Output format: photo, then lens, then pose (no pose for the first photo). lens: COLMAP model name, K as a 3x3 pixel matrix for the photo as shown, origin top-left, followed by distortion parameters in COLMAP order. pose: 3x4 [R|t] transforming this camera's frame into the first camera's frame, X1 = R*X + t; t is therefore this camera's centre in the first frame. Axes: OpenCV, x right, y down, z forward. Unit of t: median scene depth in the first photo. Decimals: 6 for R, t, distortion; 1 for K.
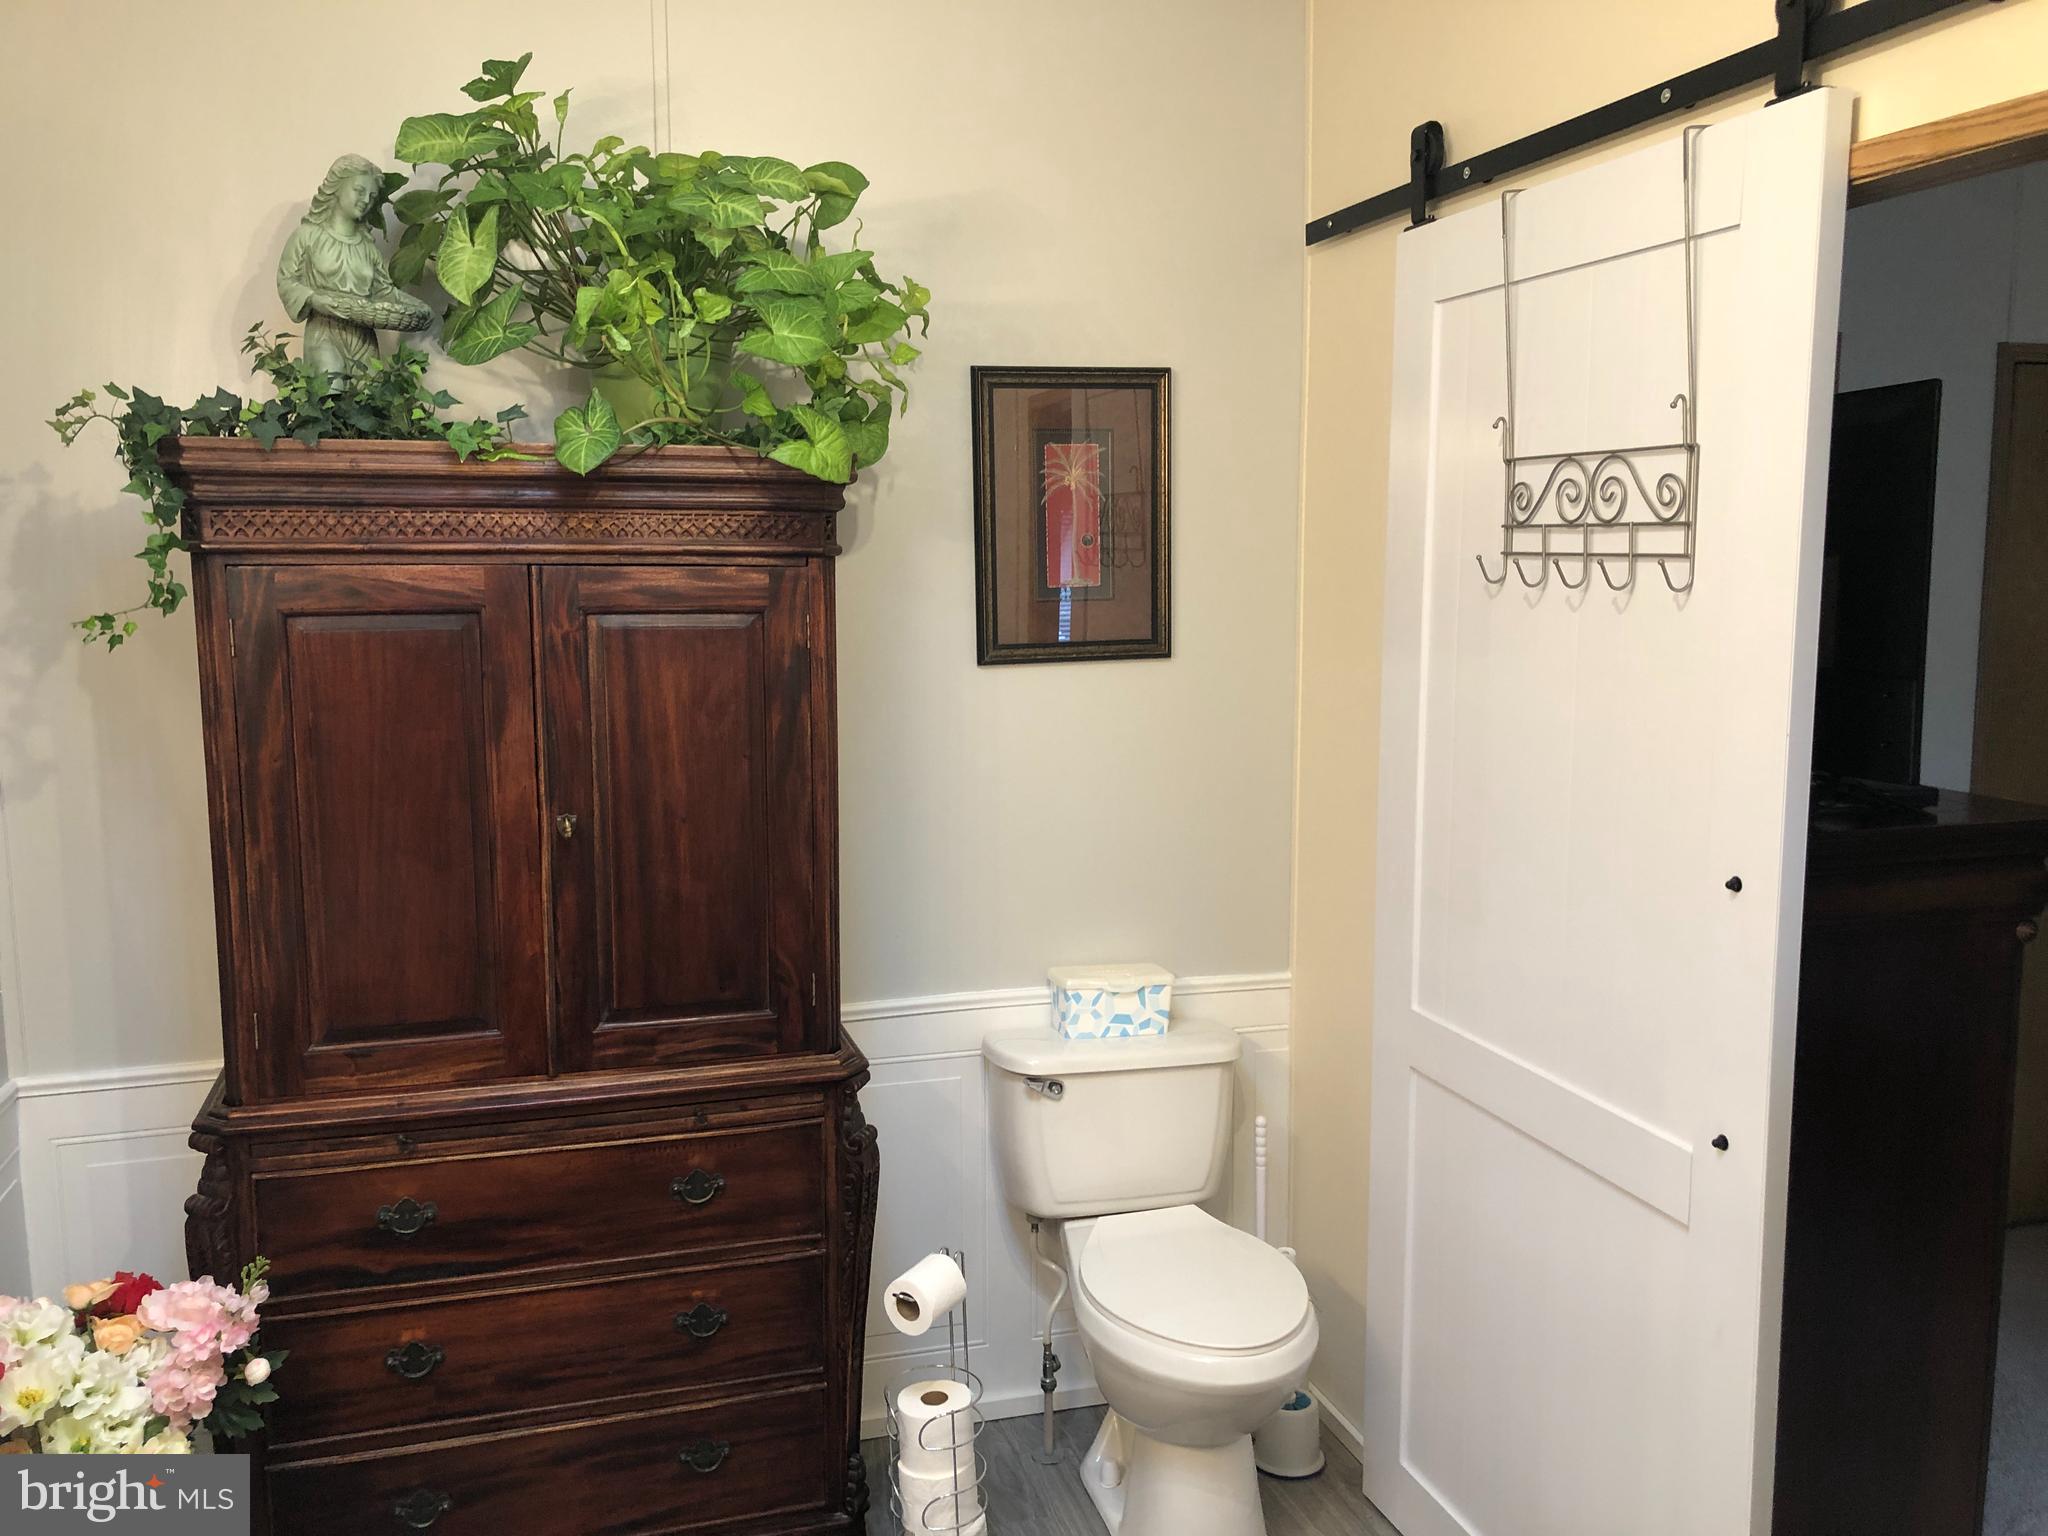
lens RADIAL K [[1690.6, 0, 1017.7], [0, 1690.6, 761.3], [0, 0, 1]] dist [0.049048, -0.033862]
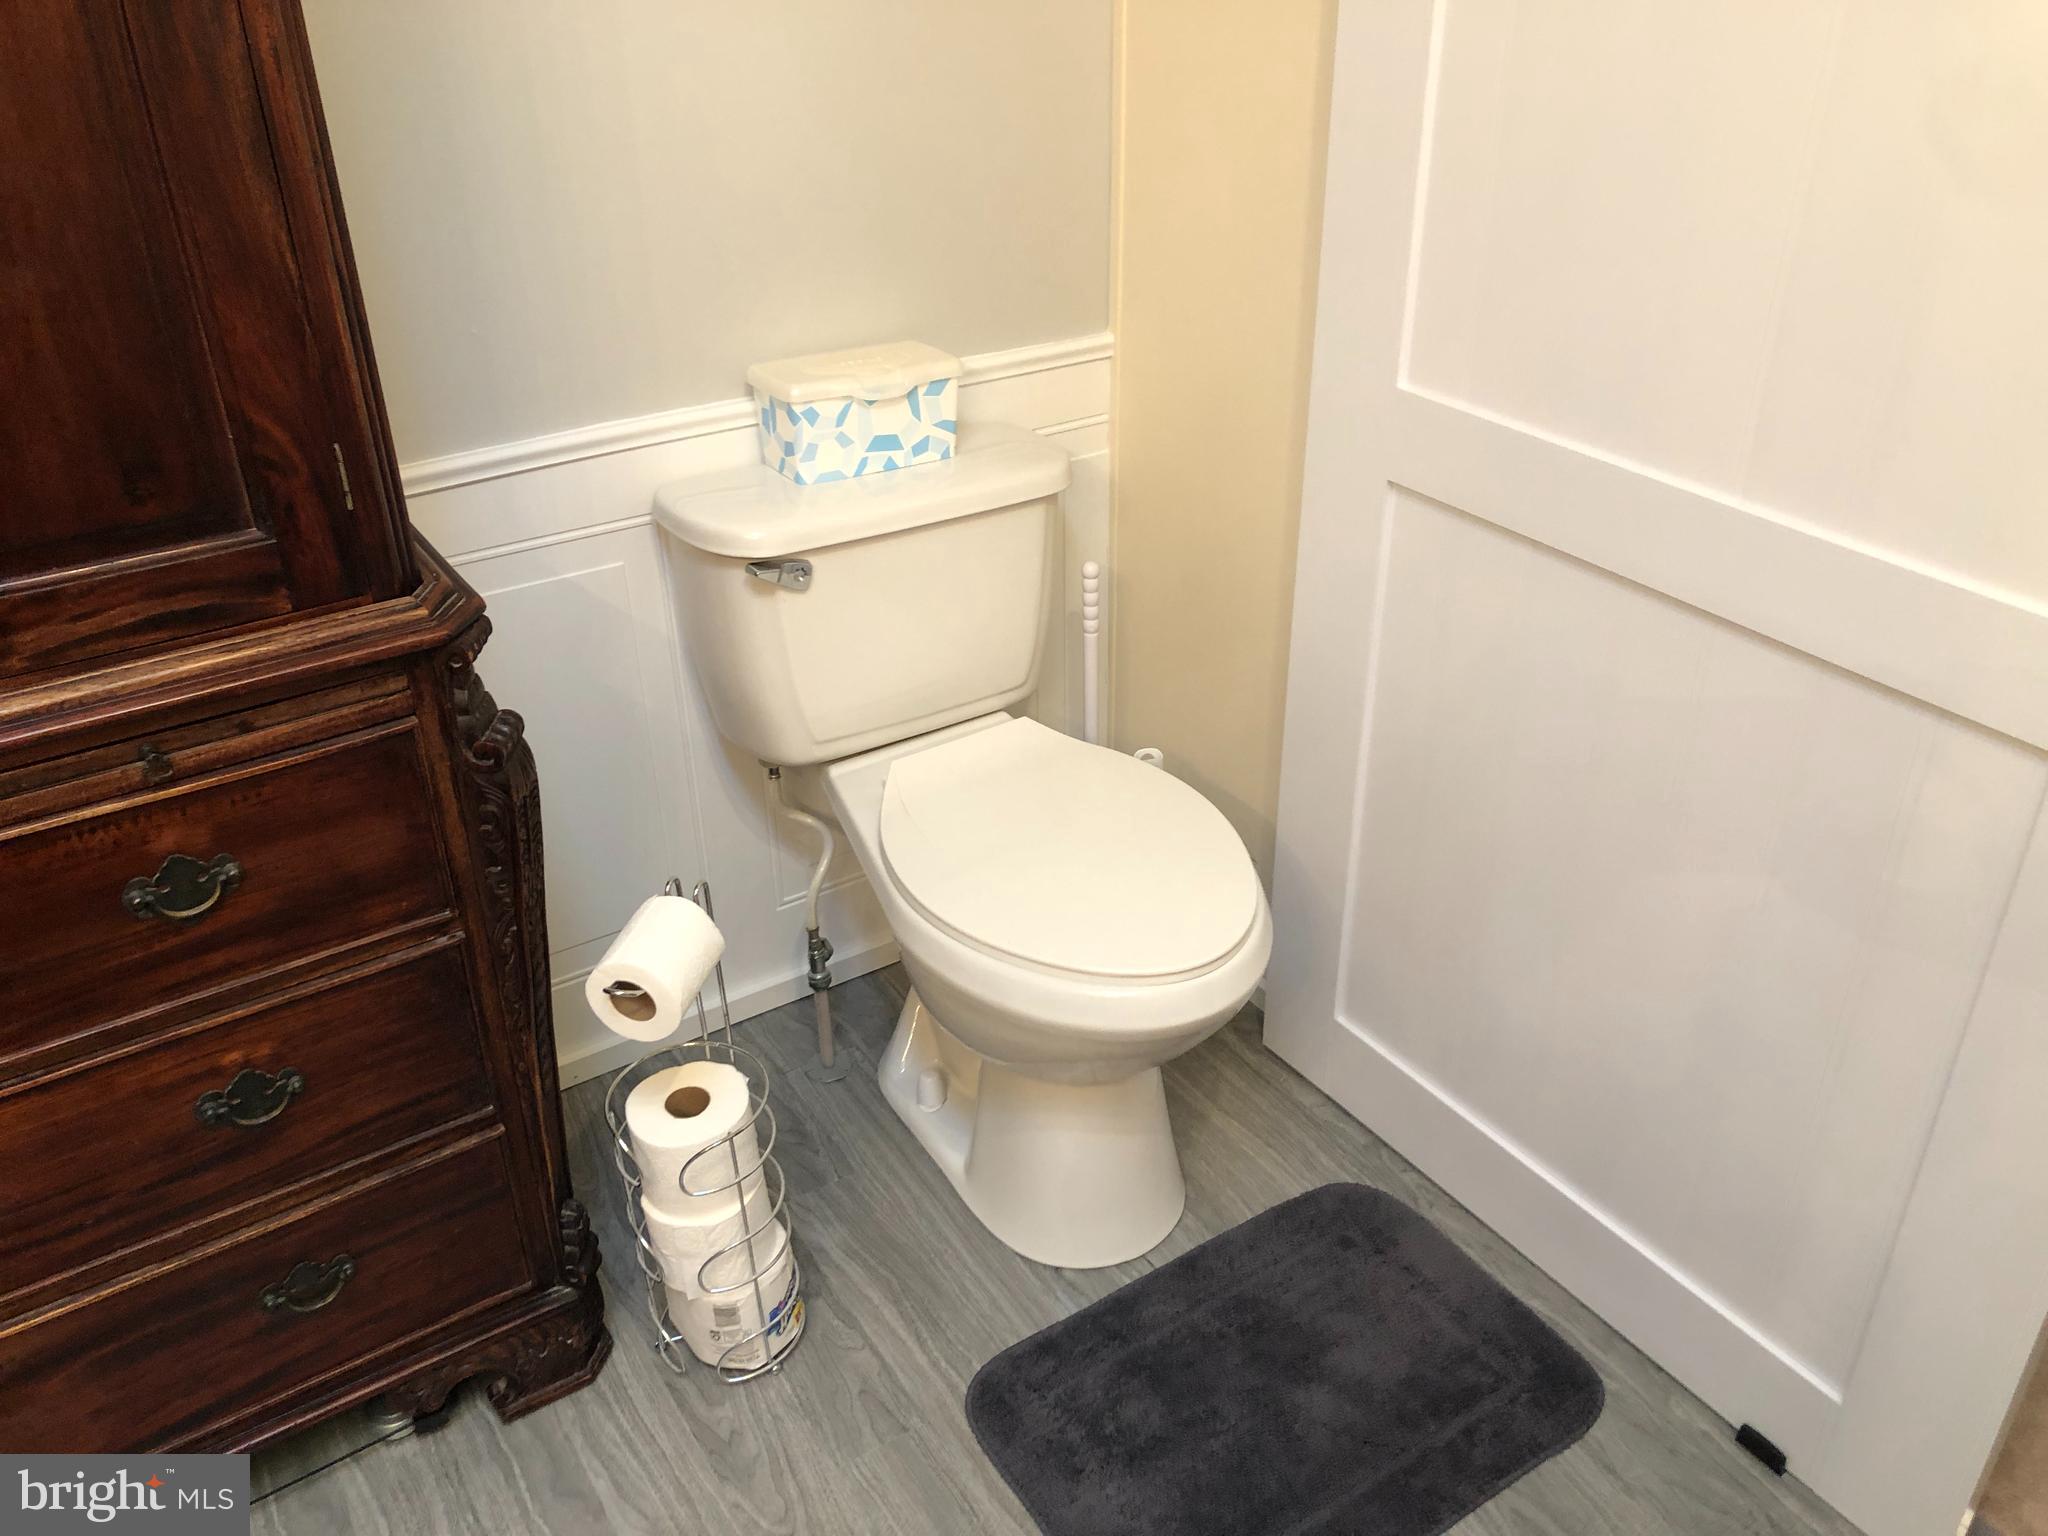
lens RADIAL K [[1690.6, 0, 1017.7], [0, 1690.6, 761.3], [0, 0, 1]] dist [0.049048, -0.033862]
pose [[0.961071, -0.150596, 0.231655, -0.058714], [0.051647, 0.921547, 0.384816, 0.030577], [-0.271433, -0.357871, 0.893450, 0.469596]]
